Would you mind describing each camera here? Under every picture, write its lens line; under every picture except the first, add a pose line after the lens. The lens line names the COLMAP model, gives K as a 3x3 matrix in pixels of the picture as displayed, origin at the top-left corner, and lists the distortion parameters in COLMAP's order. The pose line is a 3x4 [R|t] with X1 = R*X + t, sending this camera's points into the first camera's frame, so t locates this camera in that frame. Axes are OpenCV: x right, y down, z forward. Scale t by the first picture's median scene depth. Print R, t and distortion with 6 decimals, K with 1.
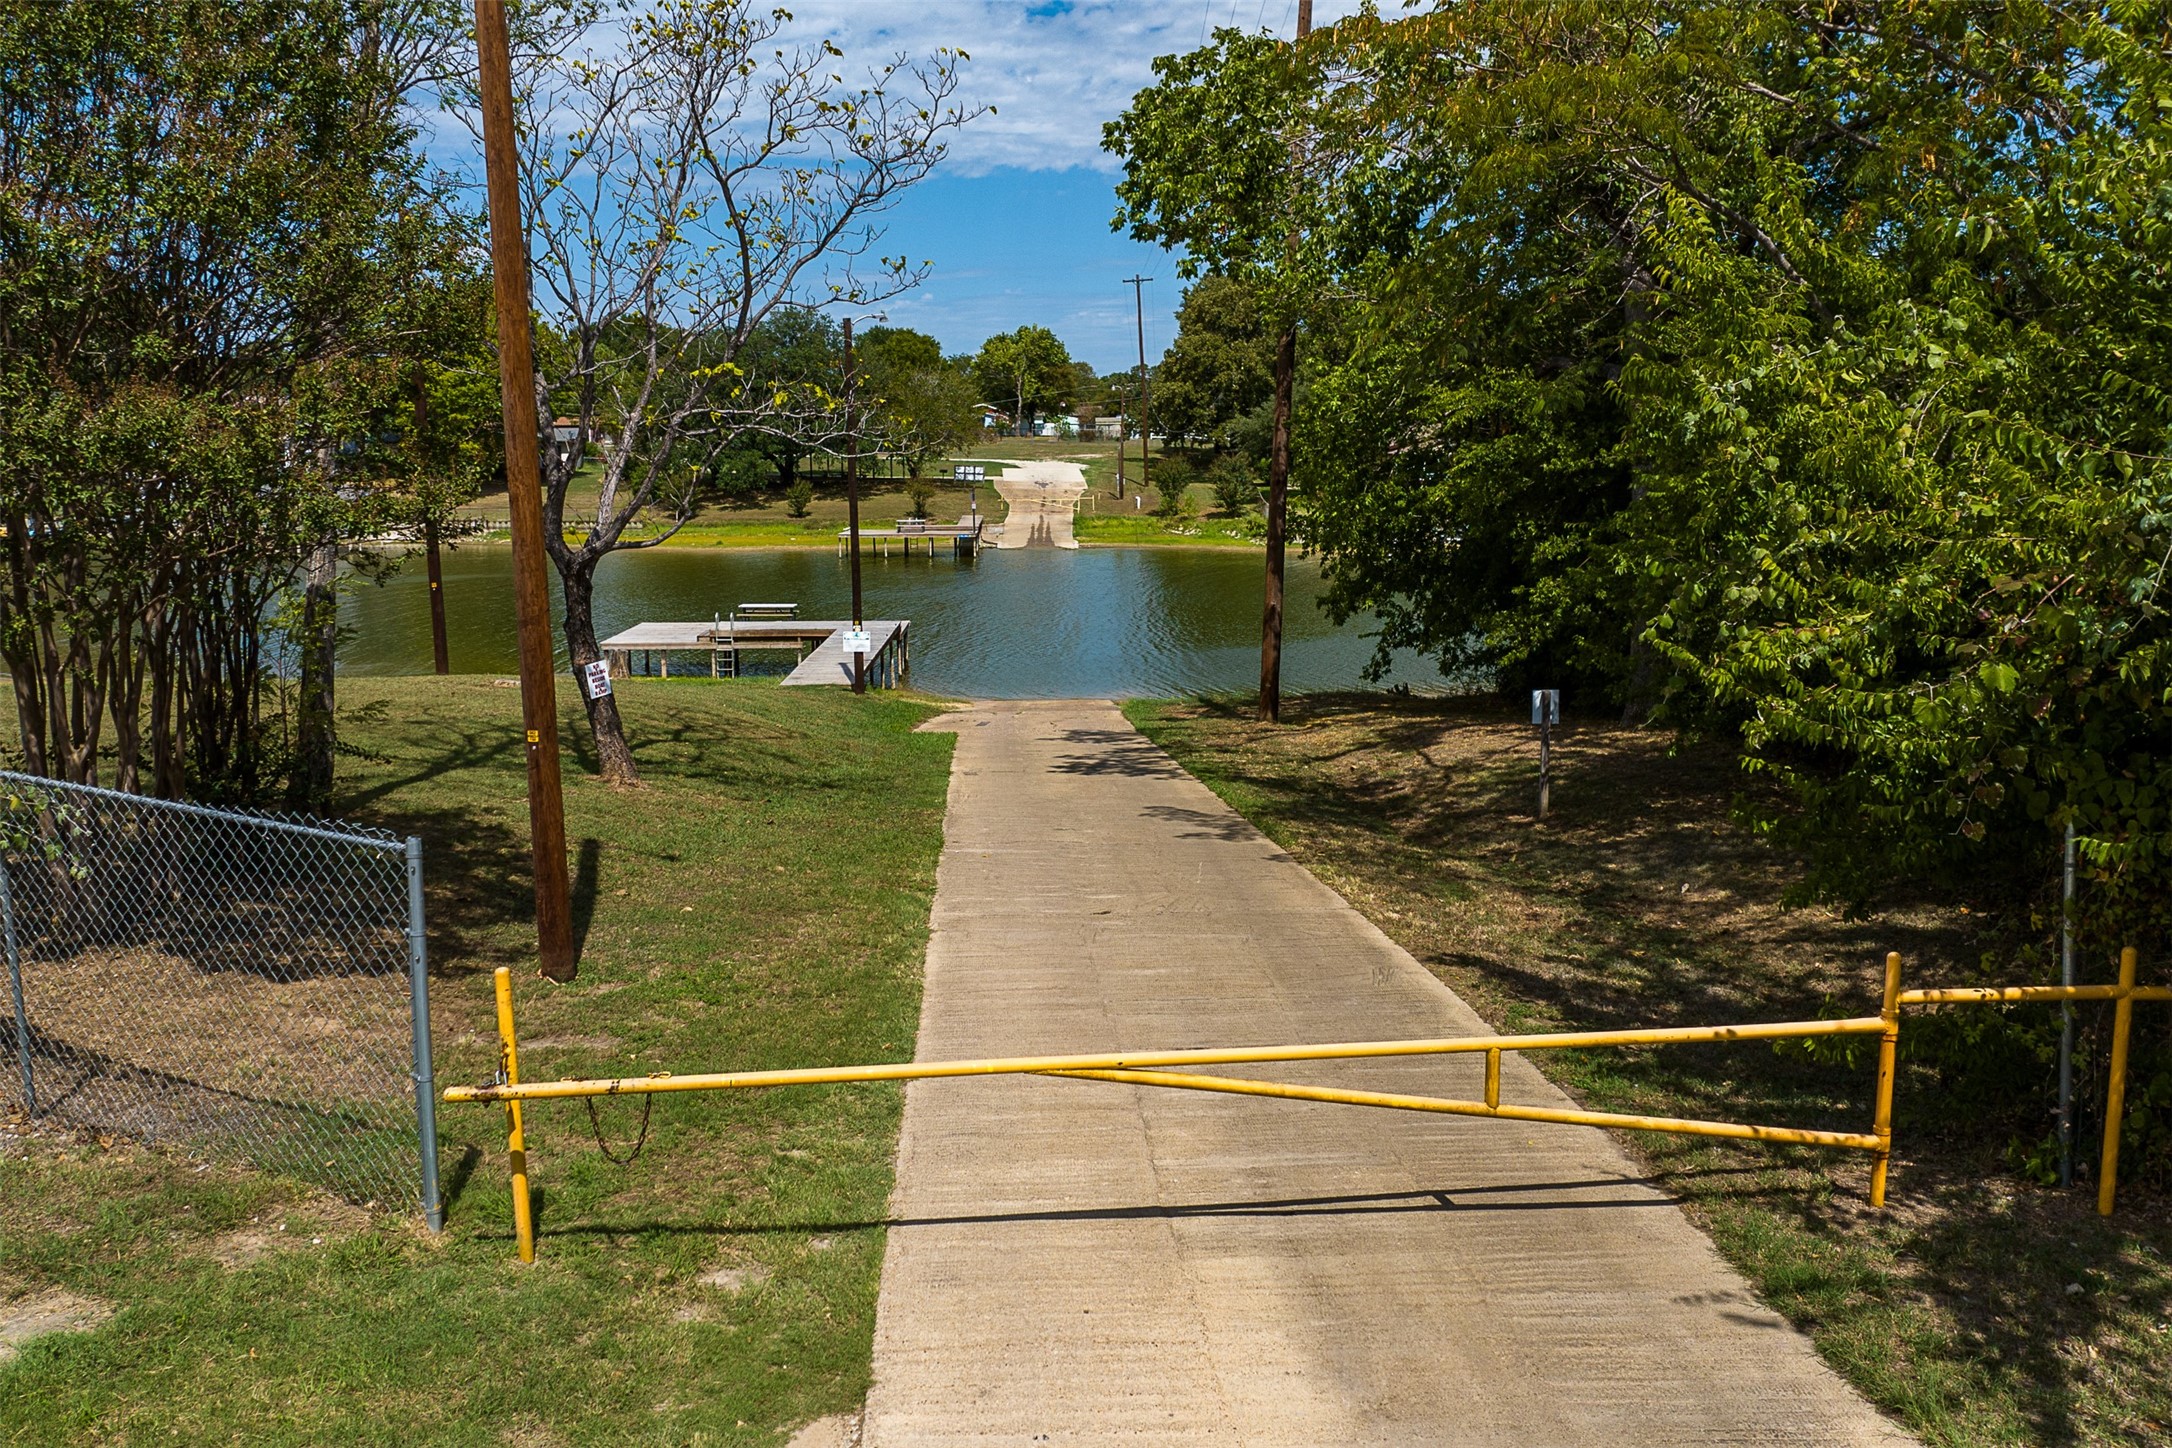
lens RADIAL K [[1830.6, 0, 1082.9], [0, 1830.6, 735.1], [0, 0, 1]] dist [0.005149, -0.041803]
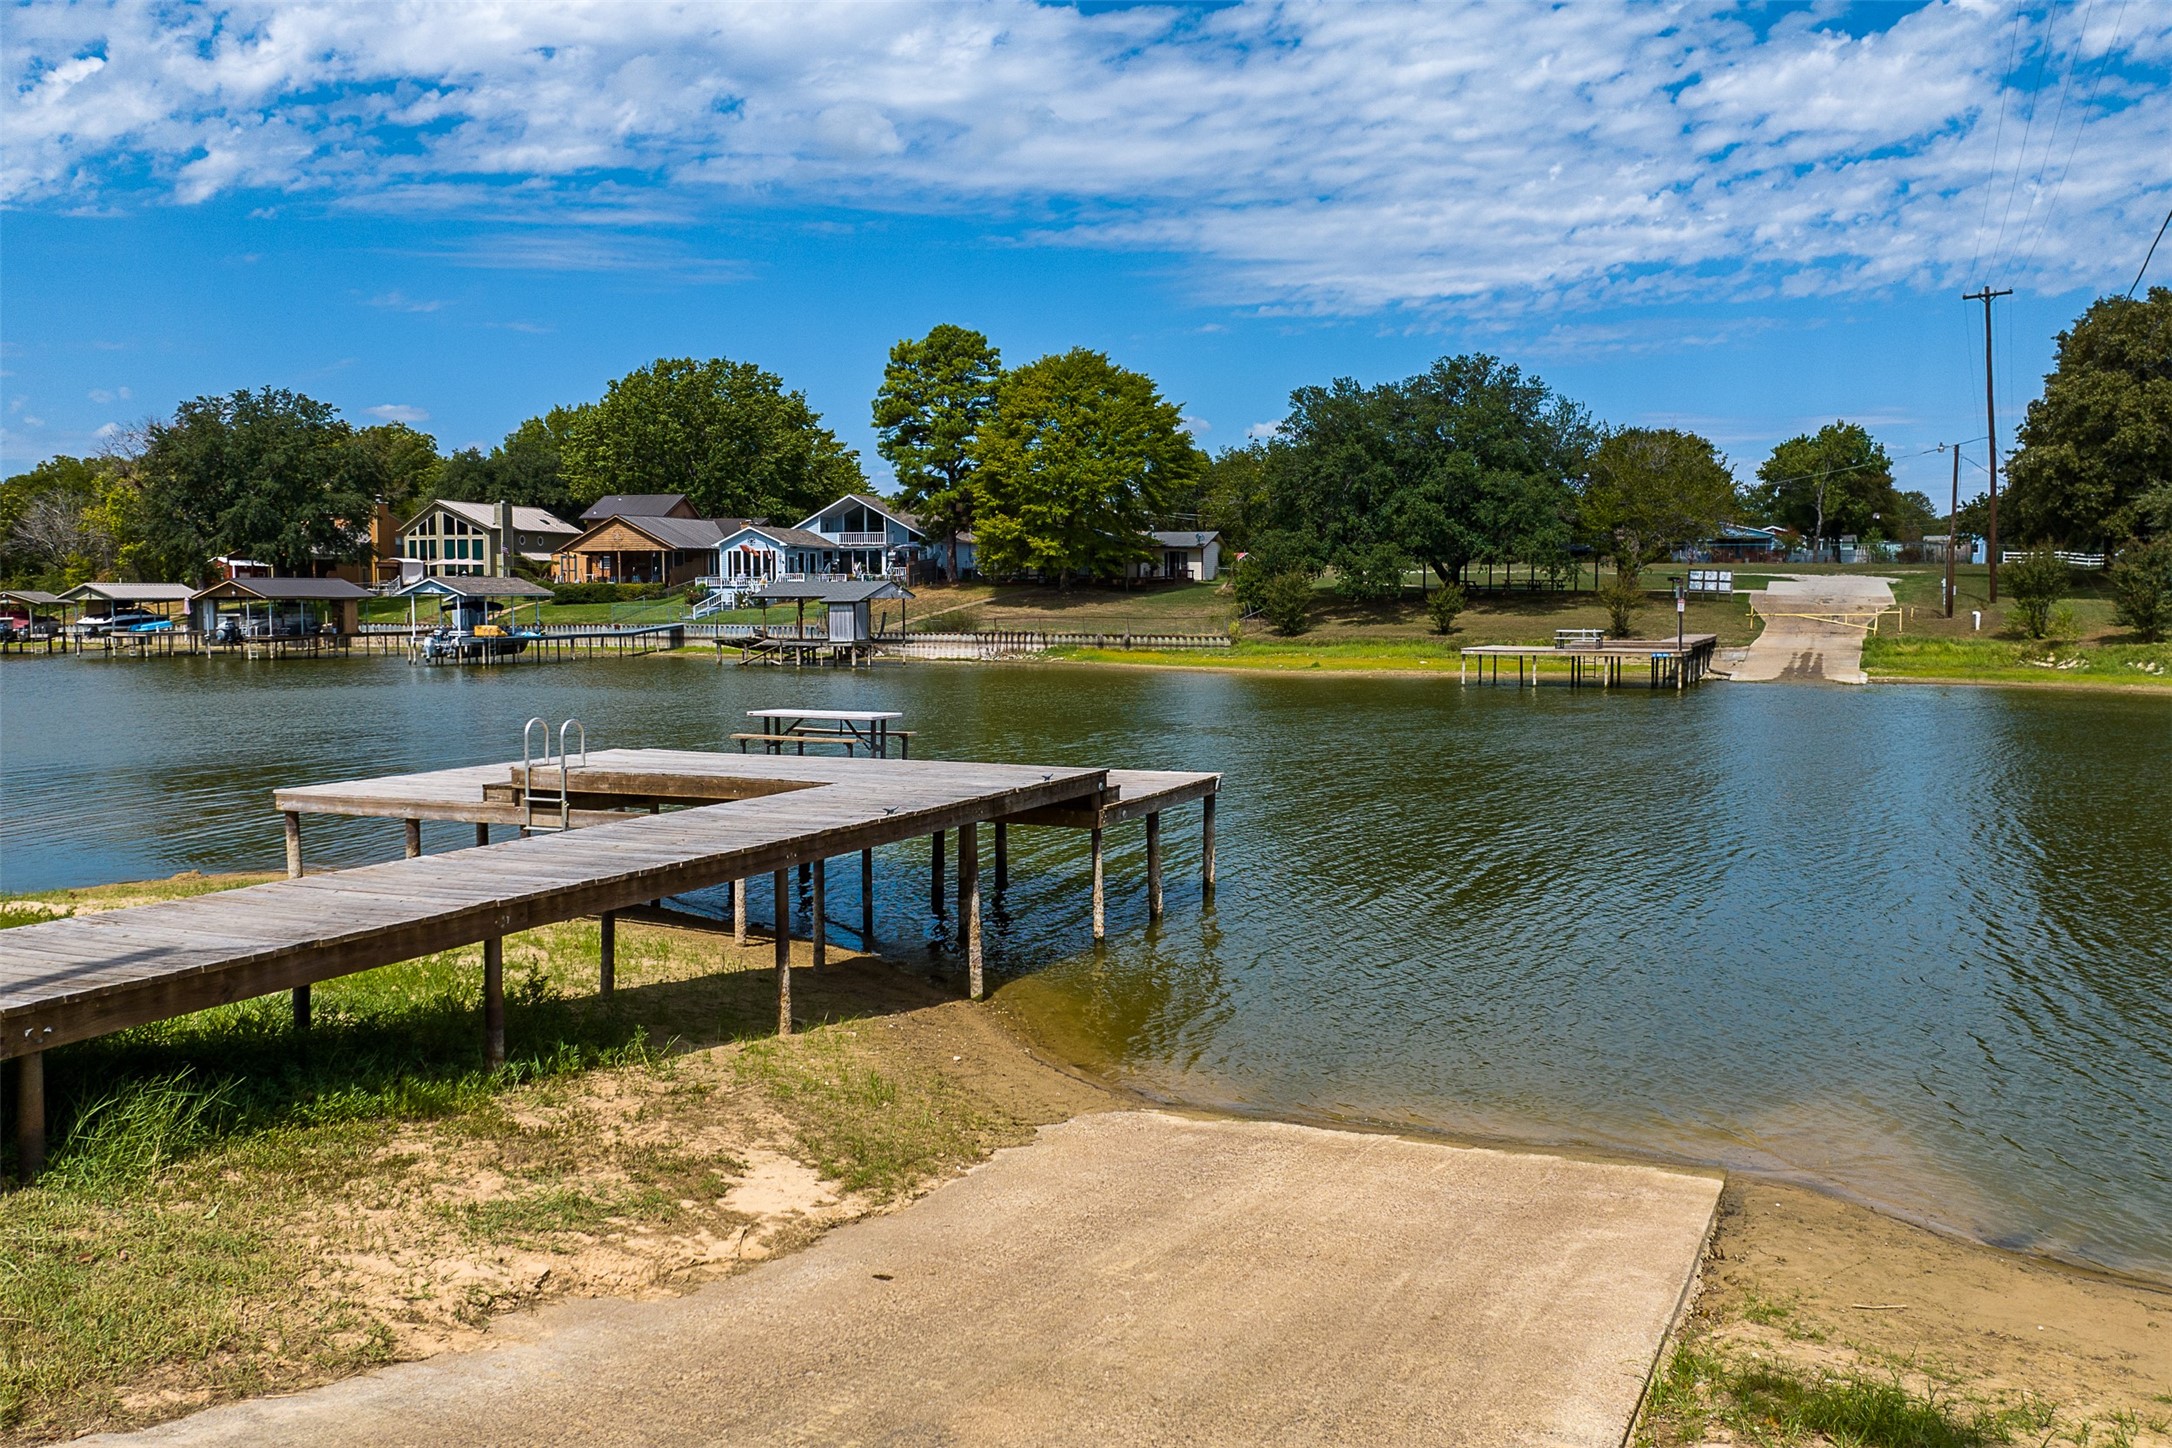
lens RADIAL K [[1830.6, 0, 1088.6], [0, 1830.6, 708.9], [0, 0, 1]] dist [0.005149, -0.041803]
pose [[0.909902, 0.029703, -0.413758, 0.012464], [-0.071781, 0.993661, -0.086523, -0.018208], [0.408565, 0.108427, 0.906266, 0.285444]]
